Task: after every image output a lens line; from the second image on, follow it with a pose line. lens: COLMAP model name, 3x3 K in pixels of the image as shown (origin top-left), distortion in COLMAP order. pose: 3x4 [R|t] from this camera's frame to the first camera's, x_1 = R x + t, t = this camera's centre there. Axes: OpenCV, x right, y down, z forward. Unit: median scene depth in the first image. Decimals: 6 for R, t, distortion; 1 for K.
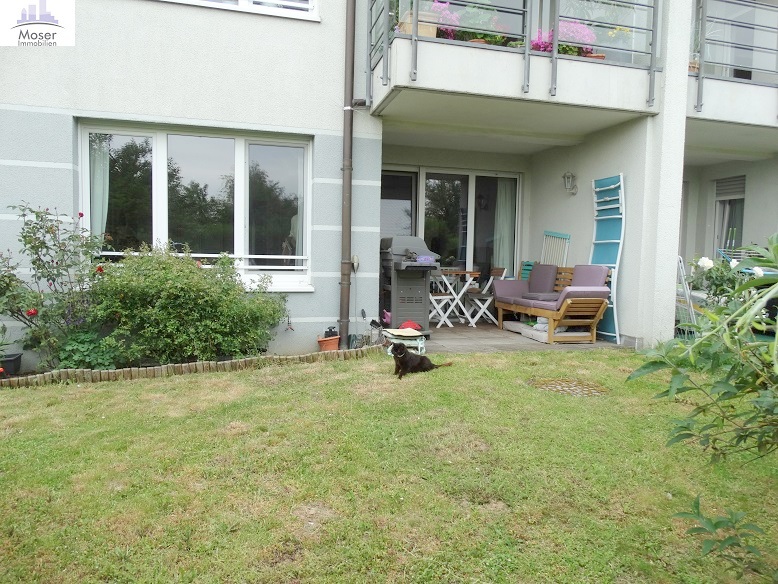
lens RADIAL K [[571.1, 0, 399.3], [0, 571.1, 292.4], [0, 0, 1]] dist [0.031362, -0.030976]
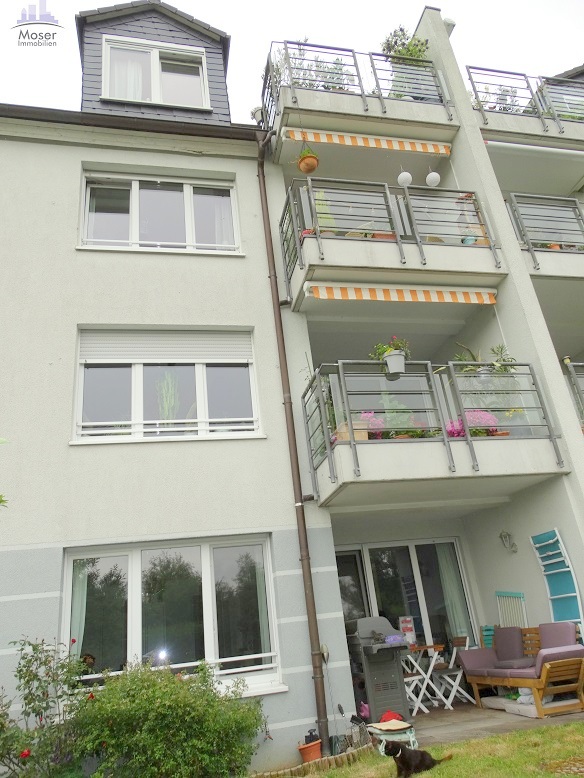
lens RADIAL K [[571.1, 0, 292.0], [0, 571.1, 389.0], [0, 0, 1]] dist [0.031362, -0.030976]
pose [[0.990662, -0.136136, 0.007395, -0.078731], [0.124770, 0.883409, -0.451687, -0.012453], [0.054958, 0.448392, 0.892146, -0.112933]]
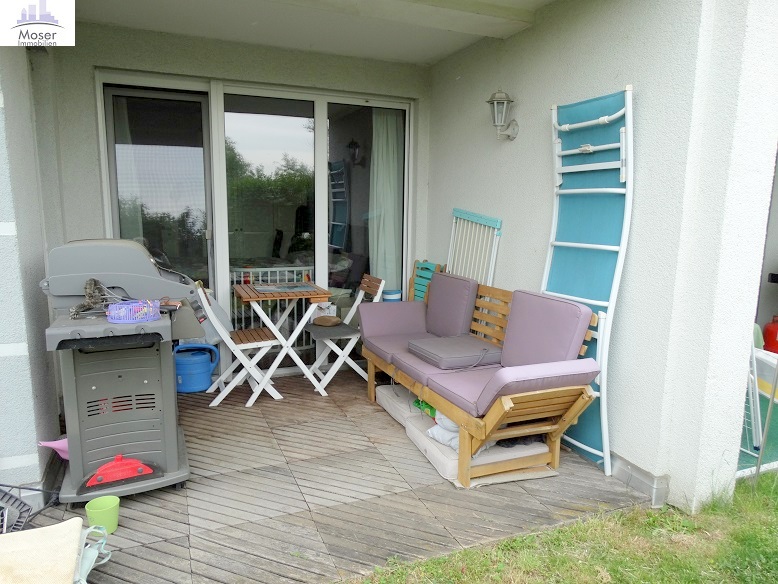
lens RADIAL K [[538.5, 0, 389.0], [0, 538.5, 292.0], [0, 0, 1]] dist [-0.001998, -0.005930]
pose [[0.993414, -0.025375, 0.111735, 0.171701], [0.014170, 0.994892, 0.099951, -0.103043], [-0.113701, -0.097709, 0.988699, 0.636014]]
